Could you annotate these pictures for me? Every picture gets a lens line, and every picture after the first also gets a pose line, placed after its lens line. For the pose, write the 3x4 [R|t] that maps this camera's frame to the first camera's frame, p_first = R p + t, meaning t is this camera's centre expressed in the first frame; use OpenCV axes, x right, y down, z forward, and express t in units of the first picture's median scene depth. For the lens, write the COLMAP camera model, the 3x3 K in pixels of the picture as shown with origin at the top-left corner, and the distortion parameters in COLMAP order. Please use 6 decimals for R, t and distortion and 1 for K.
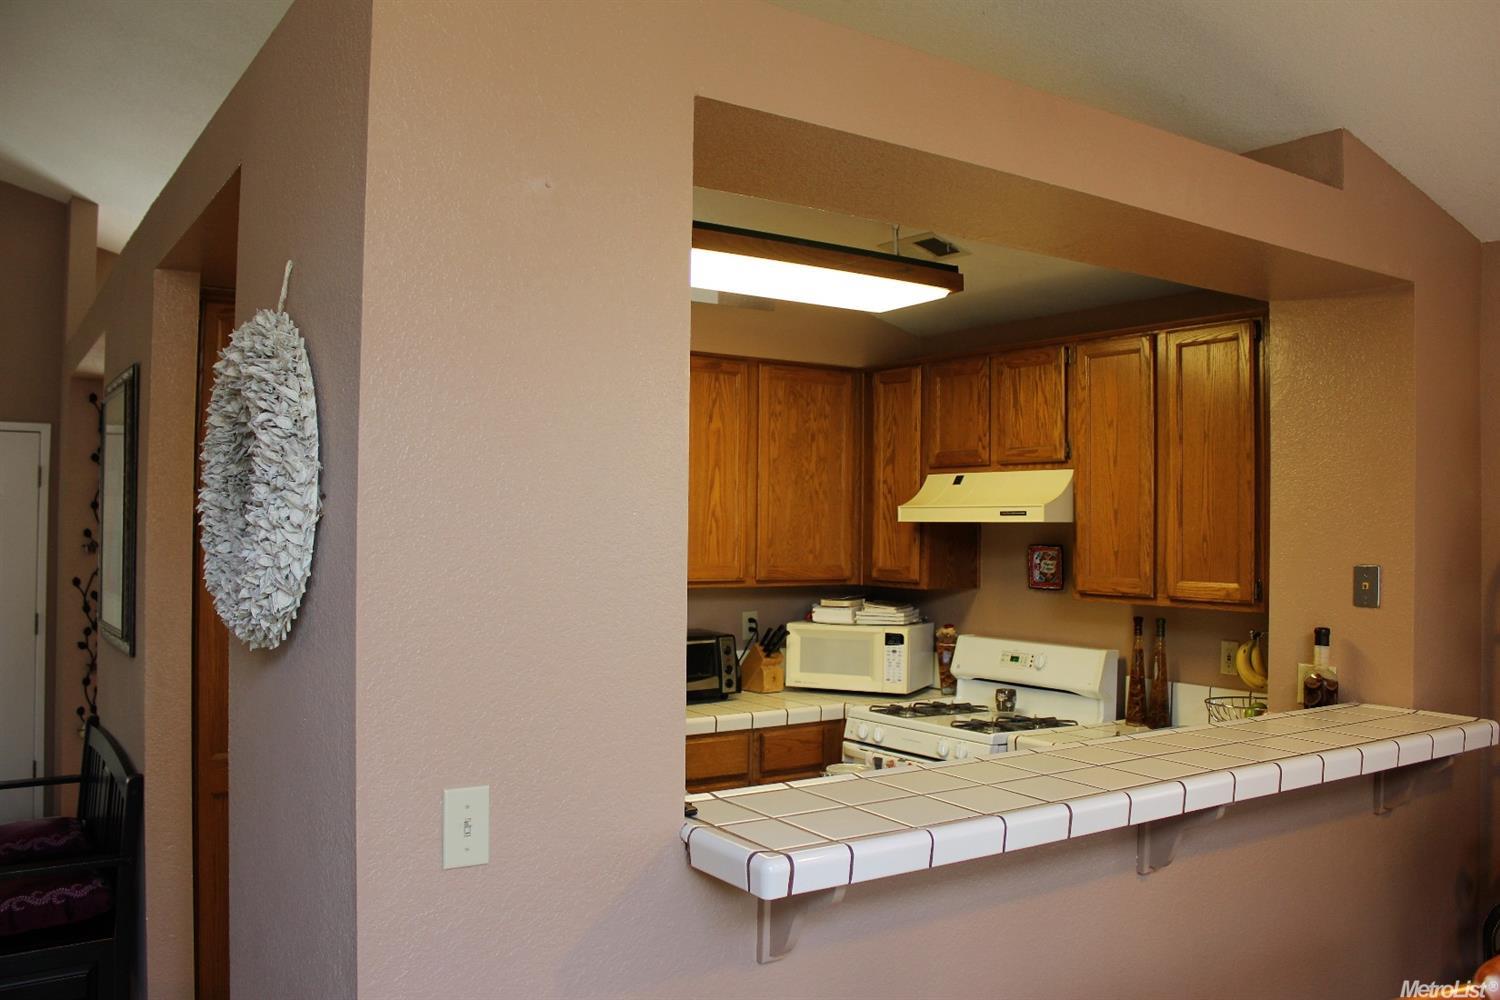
lens RADIAL K [[1225.9, 0, 746.2], [0, 1225.9, 532.4], [0, 0, 1]] dist [-0.174262, 0.183166]
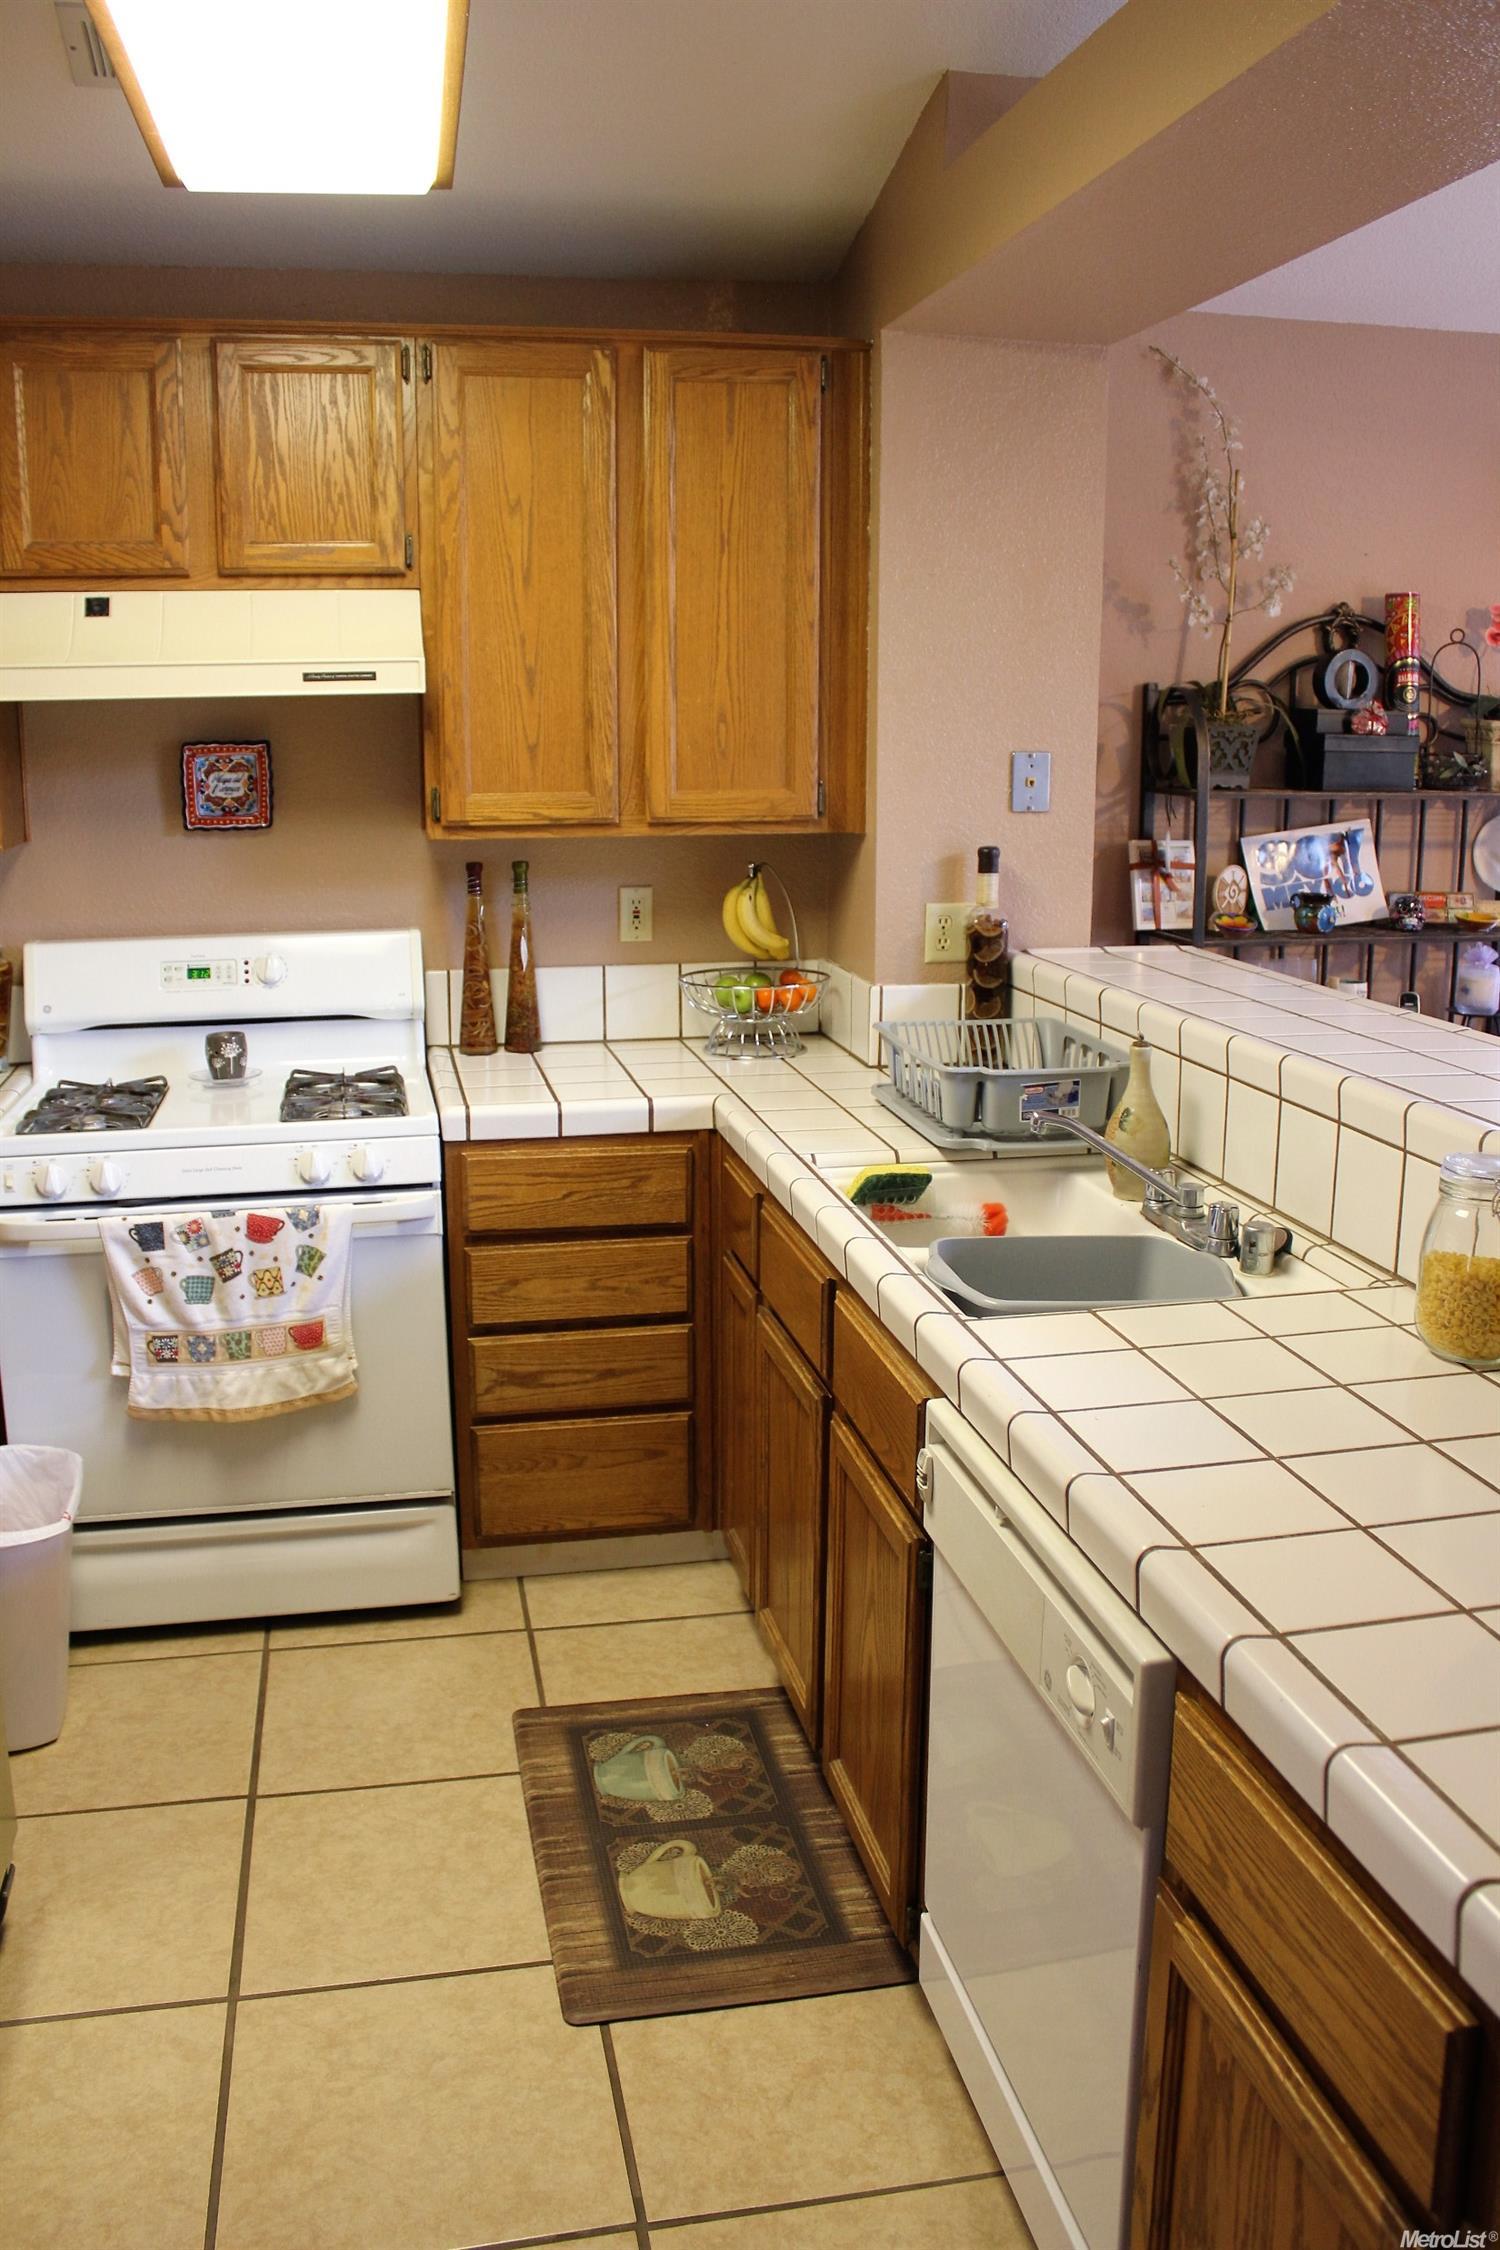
lens RADIAL K [[1838.8, 0, 750.0], [0, 1838.8, 1125.0], [0, 0, 1]] dist [-0.174262, 0.183166]
pose [[0.386567, -0.215412, 0.896752, -0.418692], [0.011770, 0.973413, 0.228753, -0.004142], [-0.922186, -0.077874, 0.378825, 0.554027]]
